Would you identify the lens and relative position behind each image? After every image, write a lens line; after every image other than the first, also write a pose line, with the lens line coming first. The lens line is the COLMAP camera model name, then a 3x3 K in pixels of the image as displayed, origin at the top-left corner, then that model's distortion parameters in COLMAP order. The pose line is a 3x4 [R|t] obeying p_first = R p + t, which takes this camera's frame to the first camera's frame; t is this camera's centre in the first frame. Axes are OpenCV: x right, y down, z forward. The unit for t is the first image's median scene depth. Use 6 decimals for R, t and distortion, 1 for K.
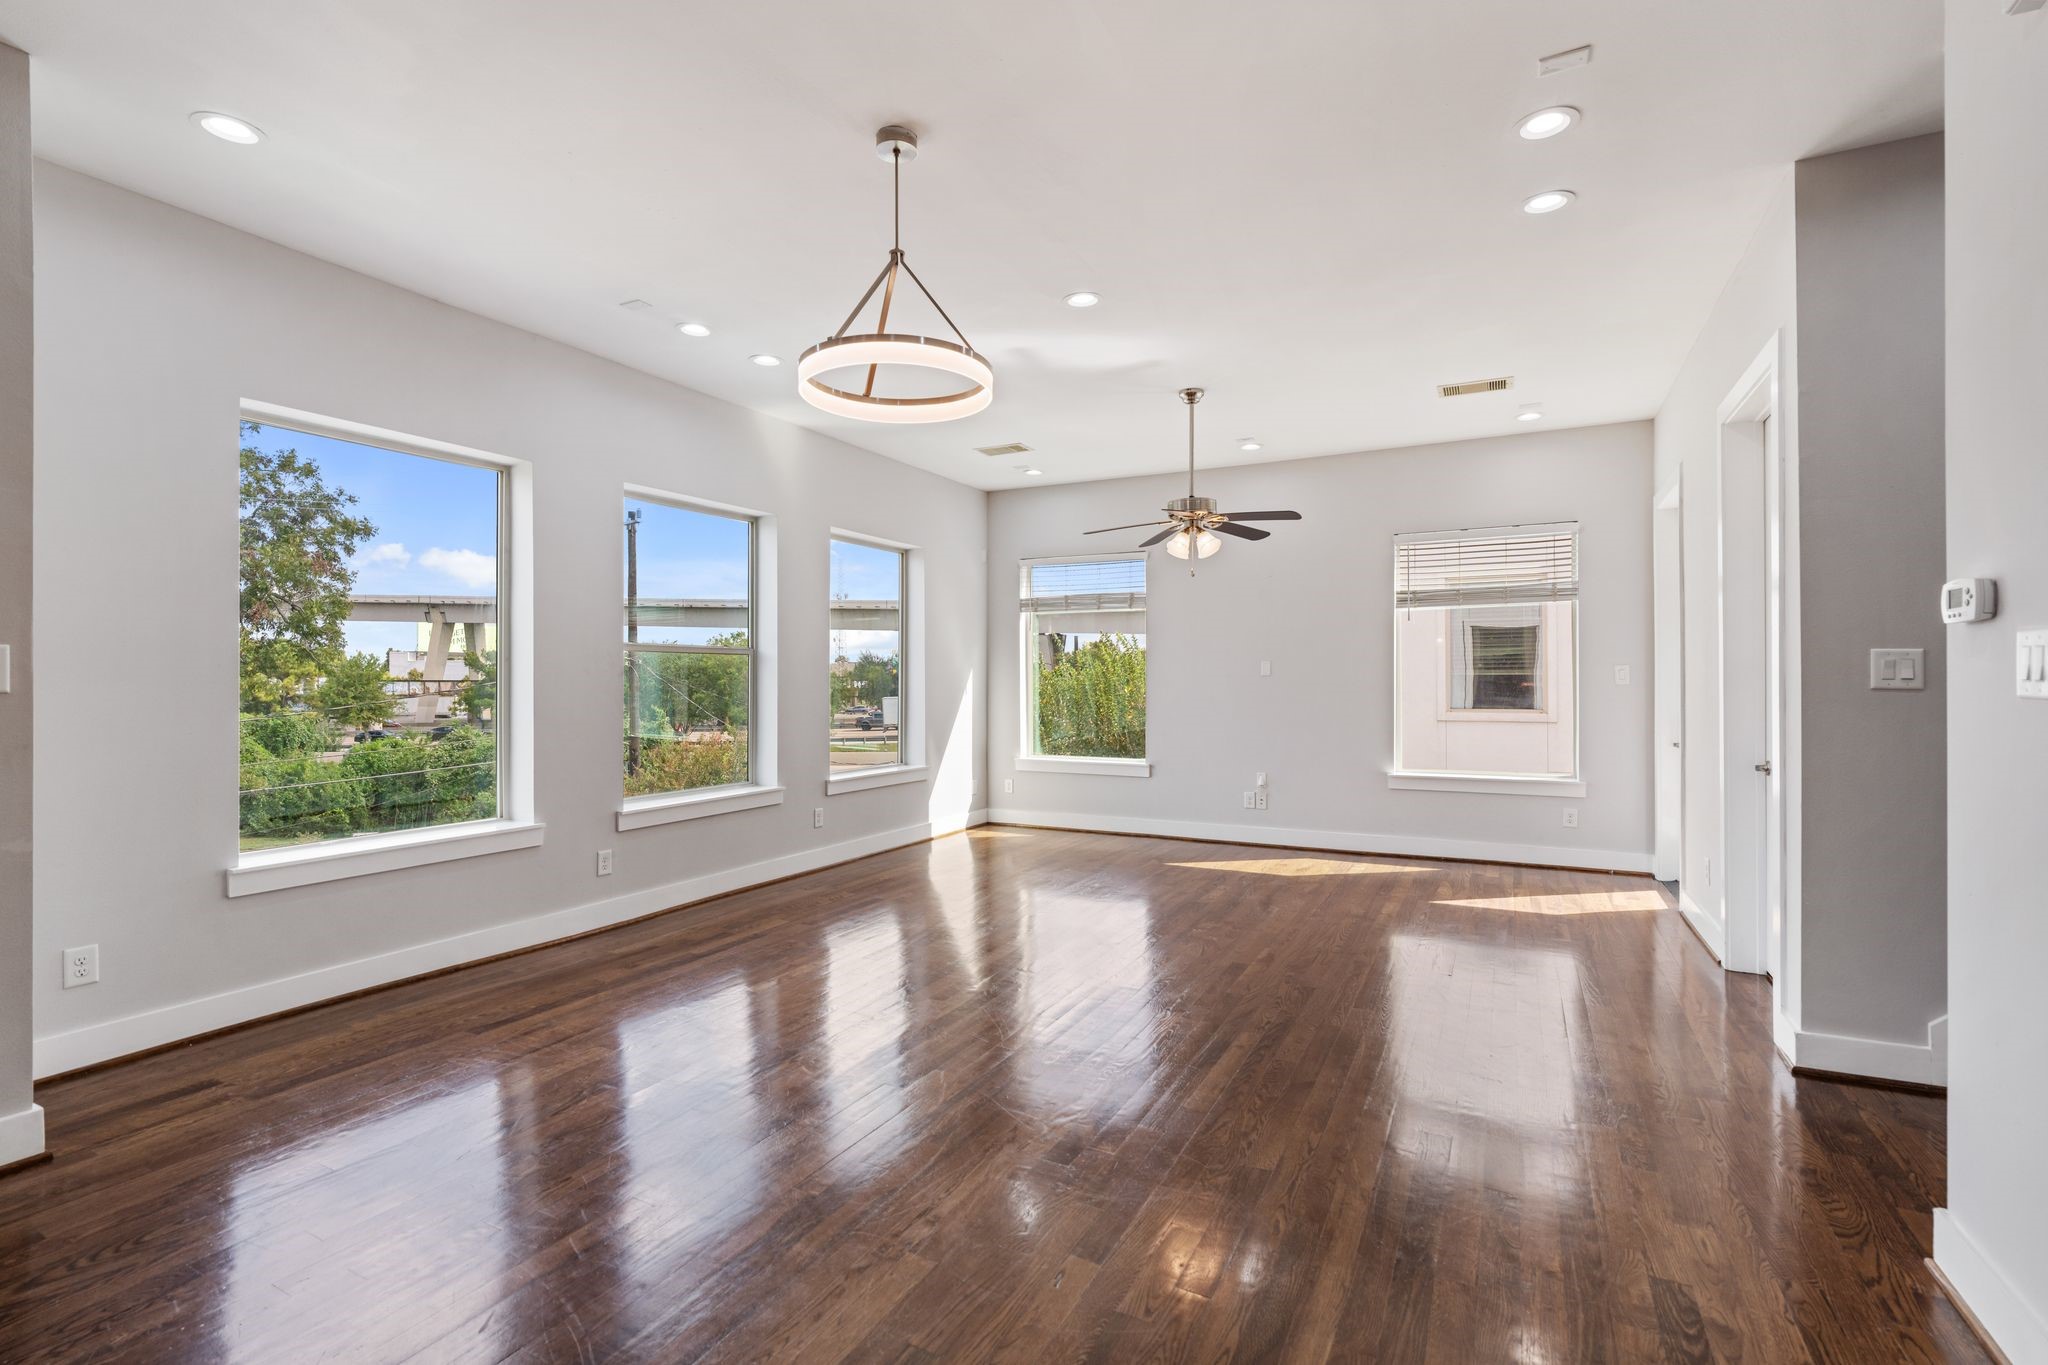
lens RADIAL K [[924.9, 0, 1050.9], [0, 924.9, 679.8], [0, 0, 1]] dist [-0.001854, 0.000168]
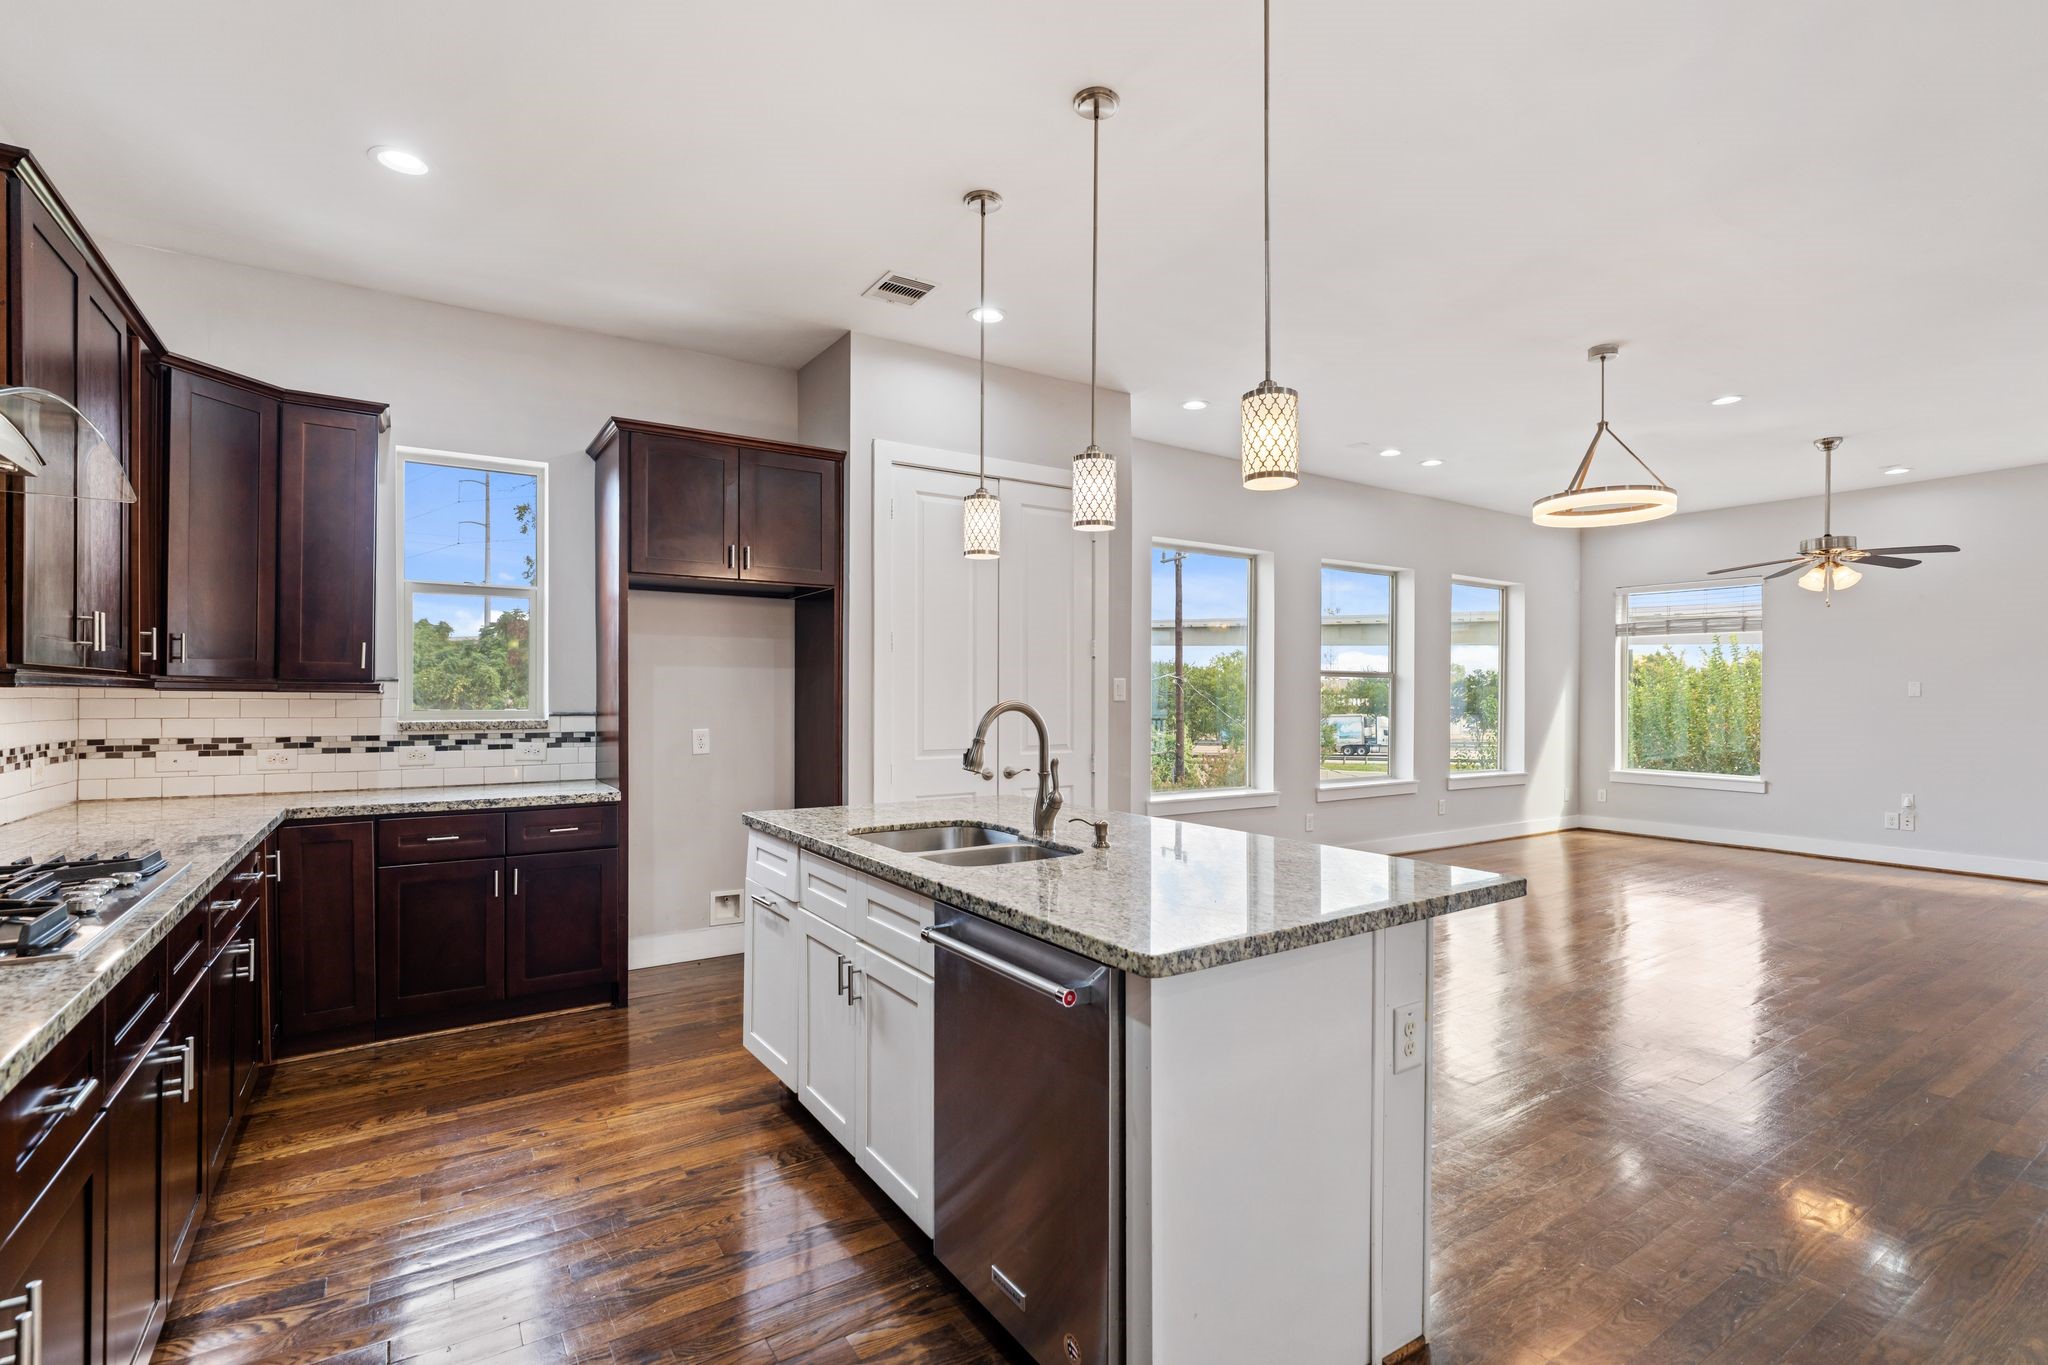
lens RADIAL K [[948.5, 0, 1040.1], [0, 948.5, 695.5], [0, 0, 1]] dist [0.002263, 0.000561]
pose [[0.869751, 0.008257, -0.493423, -0.080323], [-0.008973, 0.999959, 0.000917, 0.001596], [0.493410, 0.003629, 0.869789, -0.348460]]
